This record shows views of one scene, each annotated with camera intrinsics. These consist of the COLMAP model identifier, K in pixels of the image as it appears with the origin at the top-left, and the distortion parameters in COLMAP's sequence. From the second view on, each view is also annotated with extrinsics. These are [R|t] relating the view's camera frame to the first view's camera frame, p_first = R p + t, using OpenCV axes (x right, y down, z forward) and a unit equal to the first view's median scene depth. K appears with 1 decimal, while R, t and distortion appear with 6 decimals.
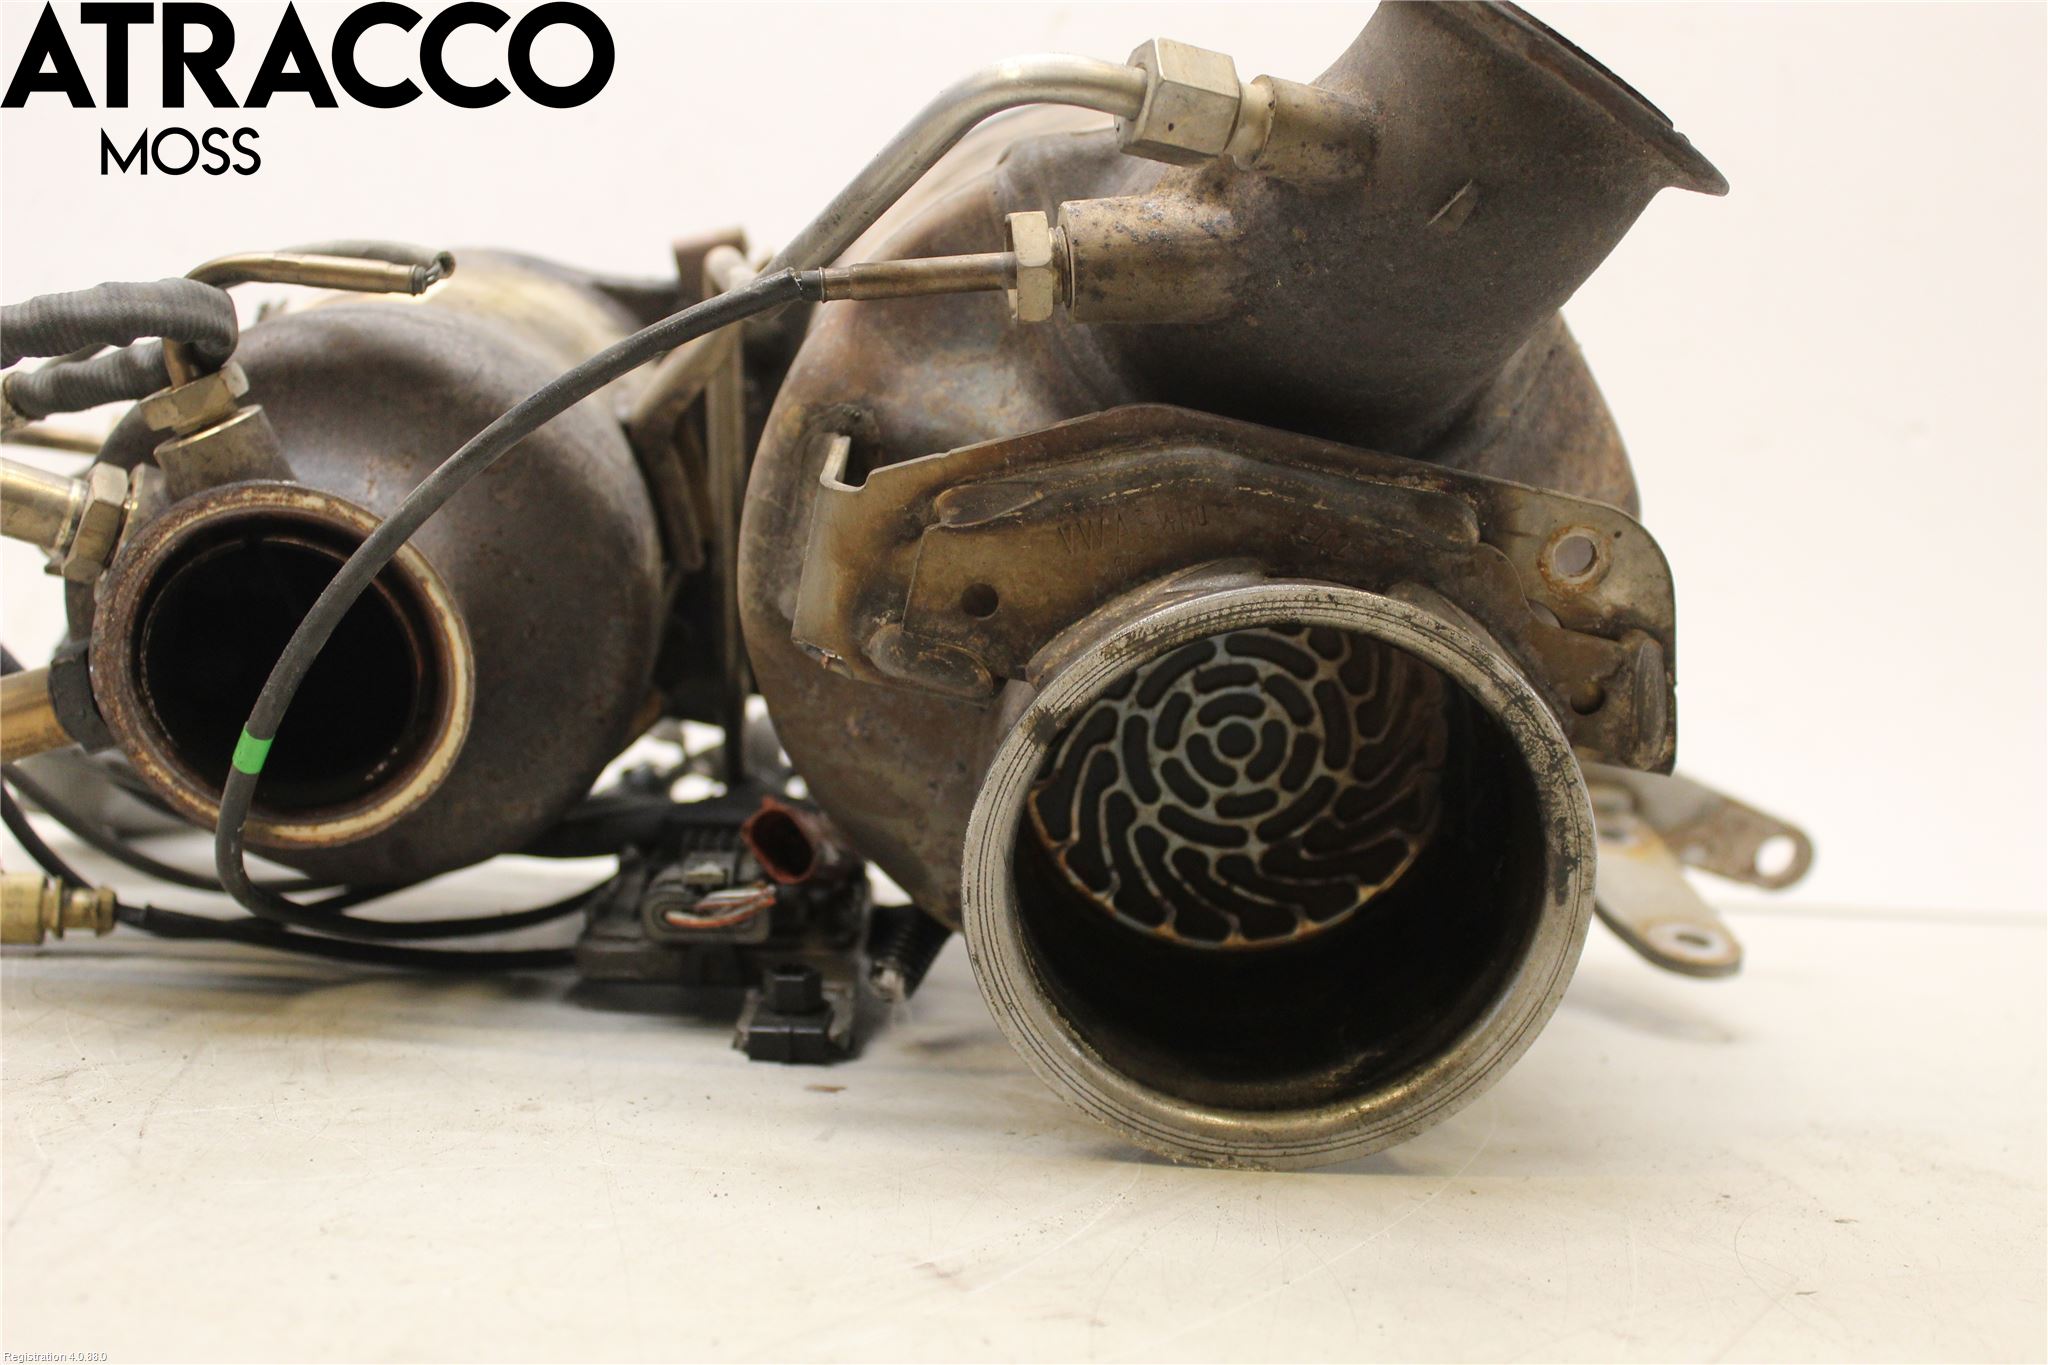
lens RADIAL K [[2259.1, 0, 1022.8], [0, 2259.1, 687.8], [0, 0, 1]] dist [-0.081419, 0.000000]
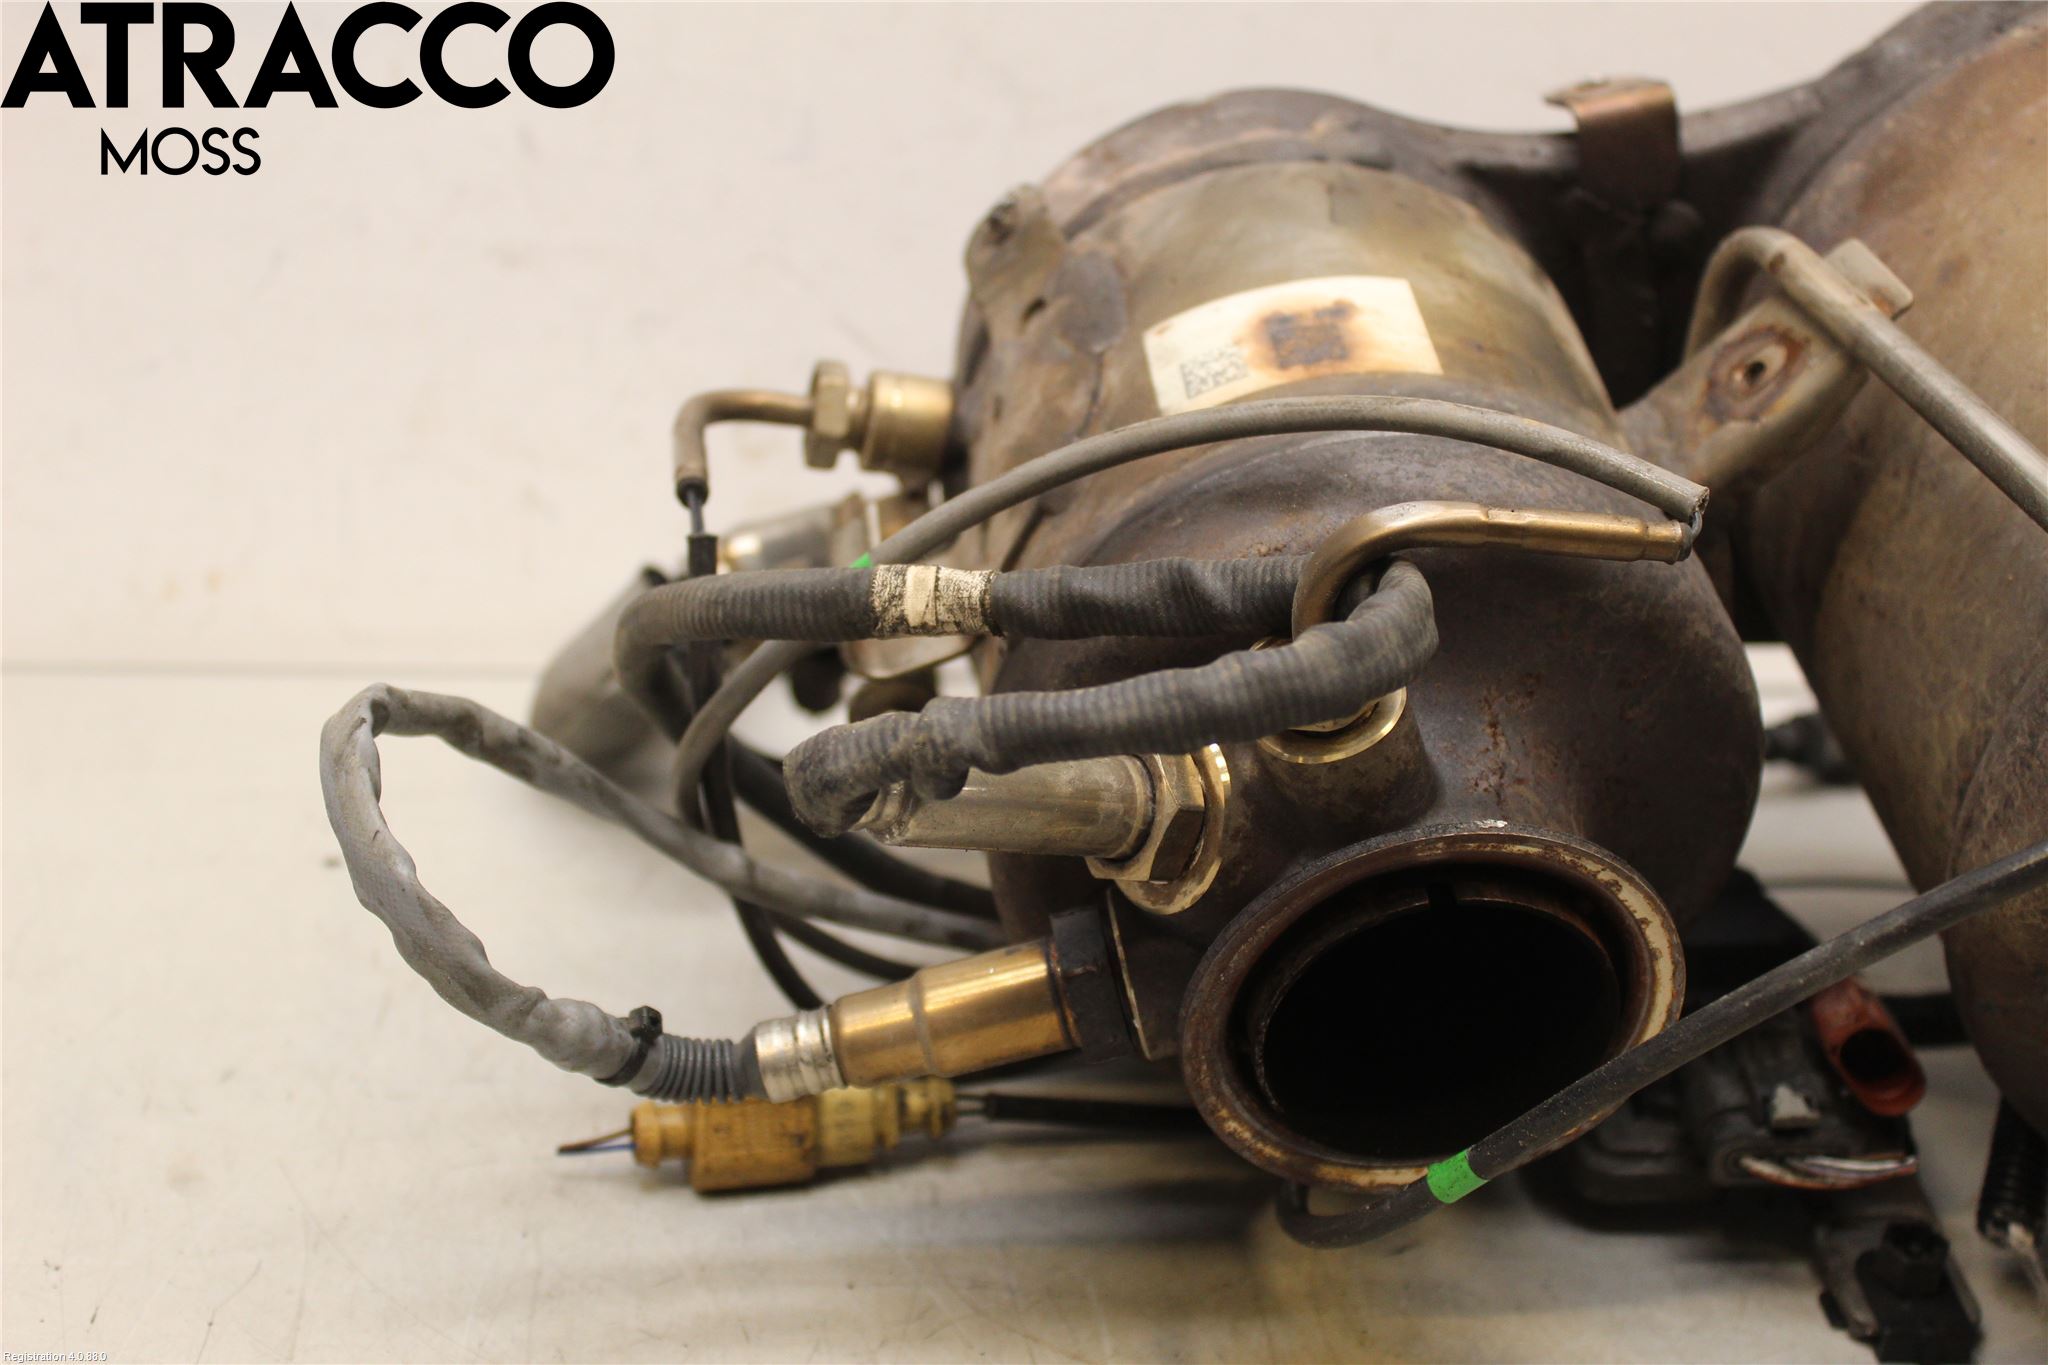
lens RADIAL K [[2717.9, 0, 1019.4], [0, 2717.9, 671.9], [0, 0, 1]] dist [-0.006197, 0.000000]
pose [[0.996654, -0.013751, 0.080572, -0.558590], [-0.013981, 0.942539, 0.333804, -0.435821], [-0.080533, -0.333814, 0.939193, 0.196820]]
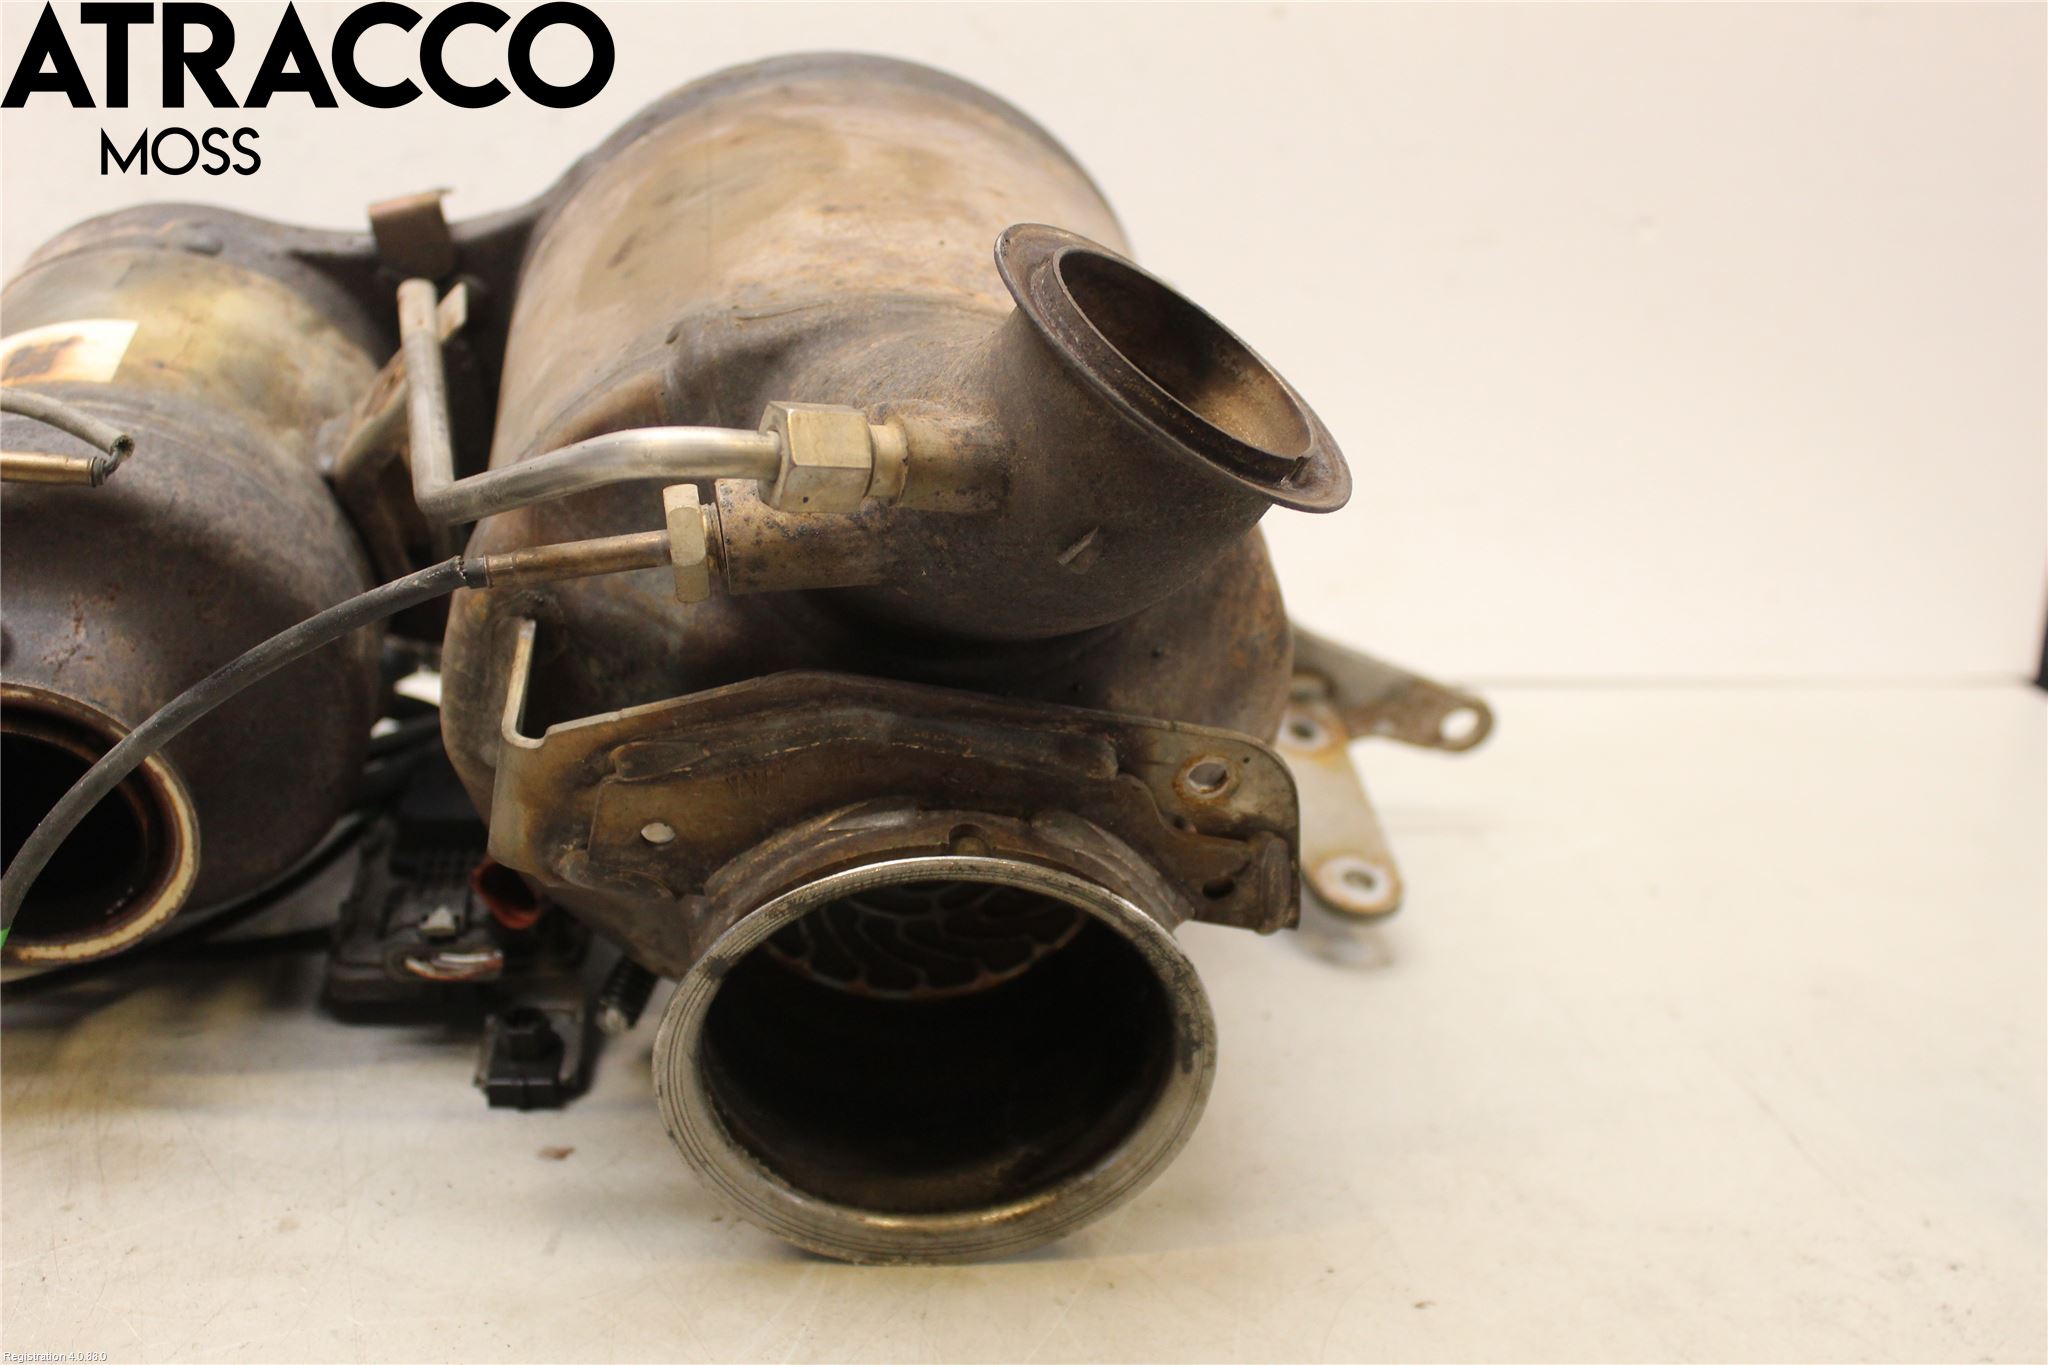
lens RADIAL K [[2259.1, 0, 1030.4], [0, 2259.1, 702.0], [0, 0, 1]] dist [-0.081419, 0.000000]
pose [[0.996750, -0.024983, 0.076583, 0.071866], [0.001662, 0.956864, 0.290530, -0.380662], [-0.080538, -0.289459, 0.953796, -0.023583]]
